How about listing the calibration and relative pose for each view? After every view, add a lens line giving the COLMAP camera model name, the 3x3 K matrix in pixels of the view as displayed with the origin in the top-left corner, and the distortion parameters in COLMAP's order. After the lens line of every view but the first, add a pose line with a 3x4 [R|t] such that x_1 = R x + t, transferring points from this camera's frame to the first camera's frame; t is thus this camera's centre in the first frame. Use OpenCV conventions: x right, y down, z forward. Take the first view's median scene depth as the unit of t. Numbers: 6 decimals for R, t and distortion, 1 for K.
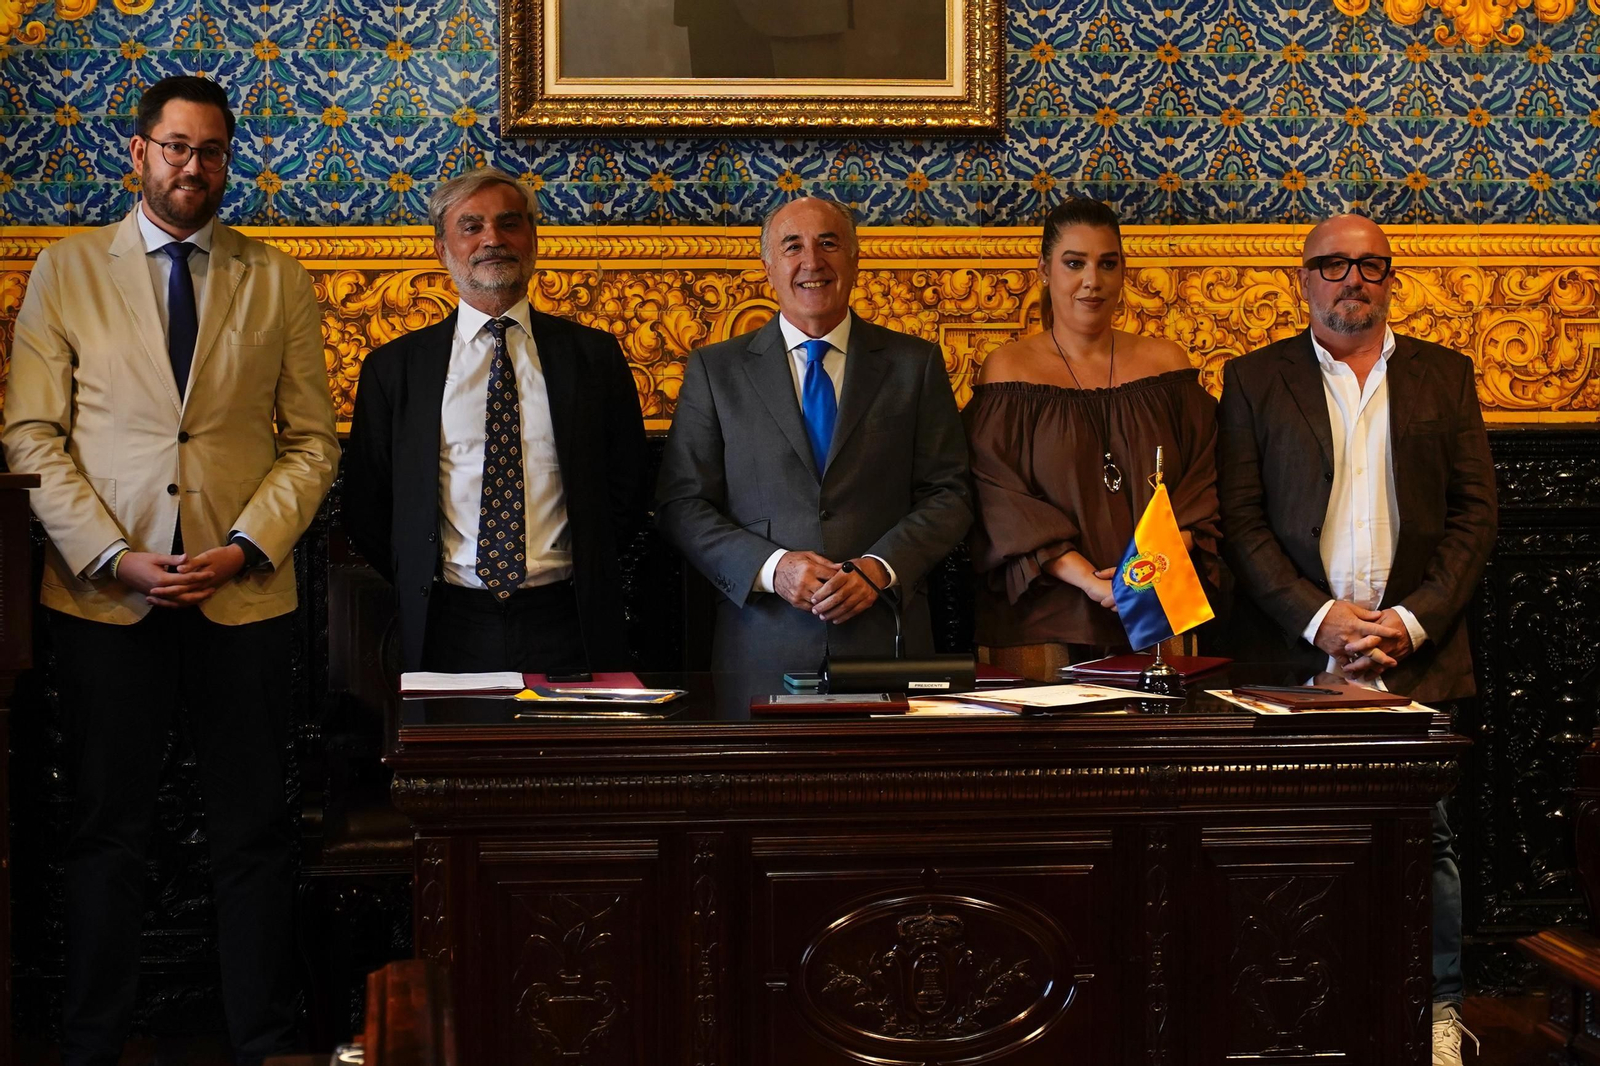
lens RADIAL K [[3251.0, 0, 816.8], [0, 3251.0, 549.0], [0, 0, 1]] dist [-0.022952, 0.000000]
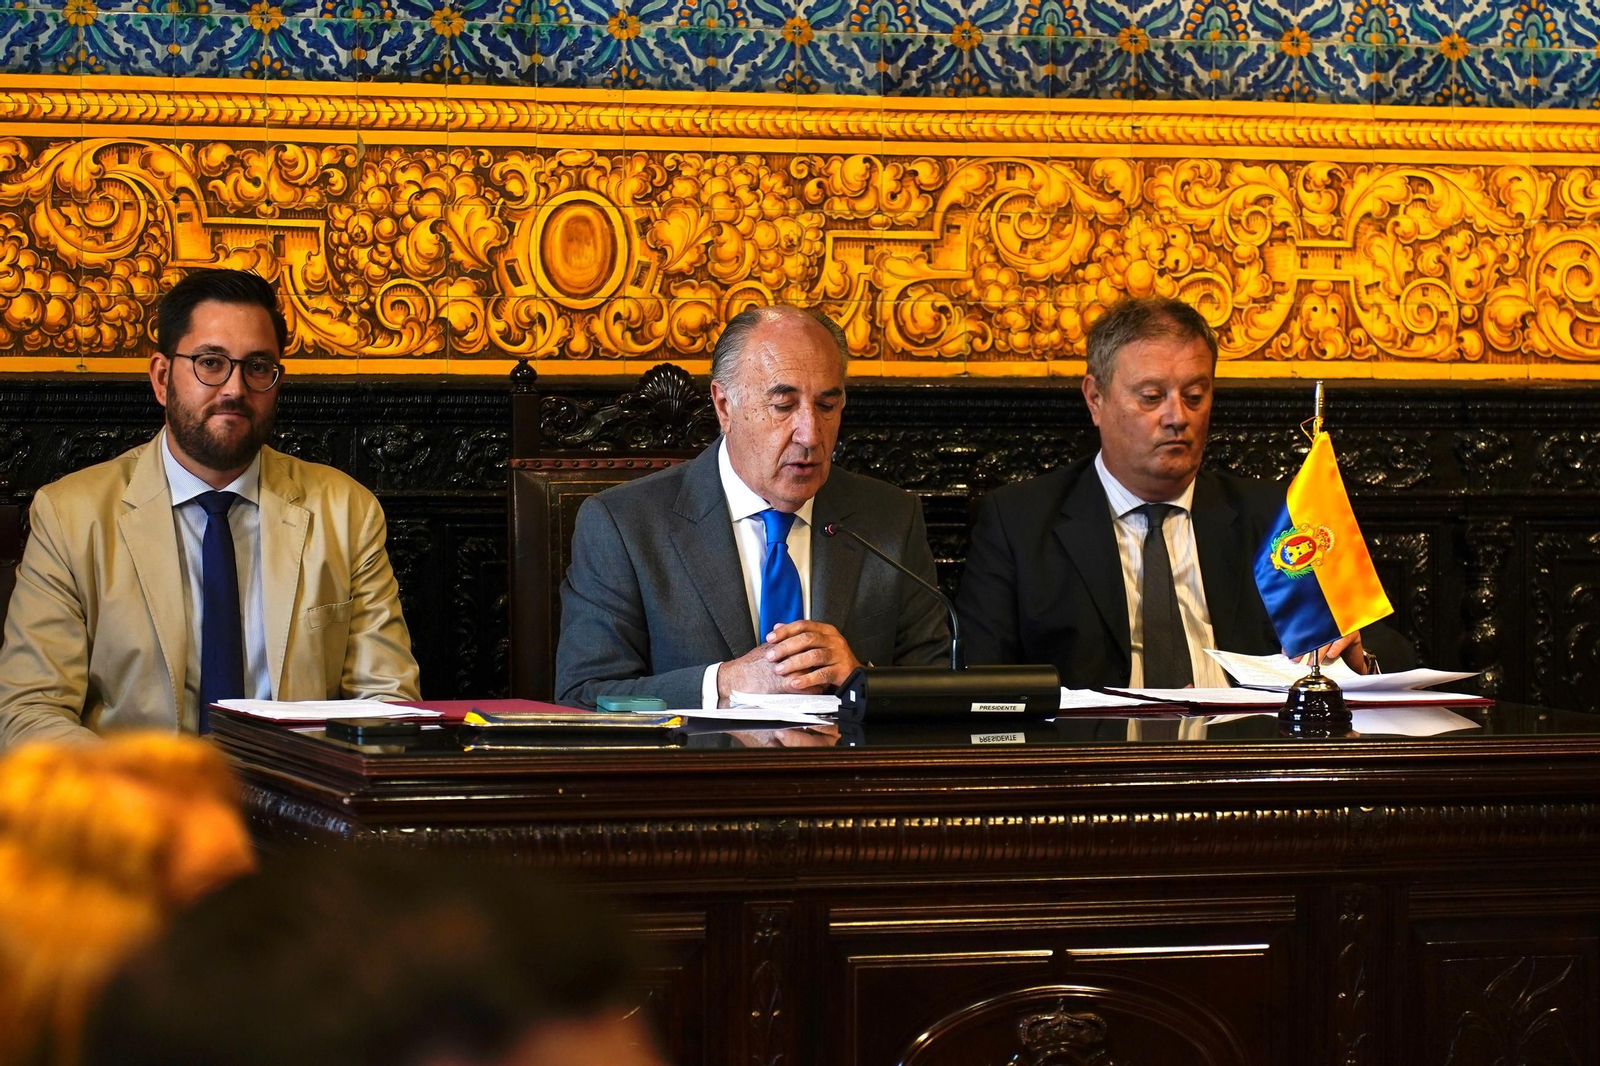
lens RADIAL K [[5036.4, 0, 813.4], [0, 5036.4, 540.3], [0, 0, 1]] dist [0.009172, 0.000000]
pose [[0.977721, 0.004006, 0.209871, -0.196799], [0.001155, 0.999700, -0.024464, 0.025729], [-0.209906, 0.024161, 0.977423, -0.078232]]
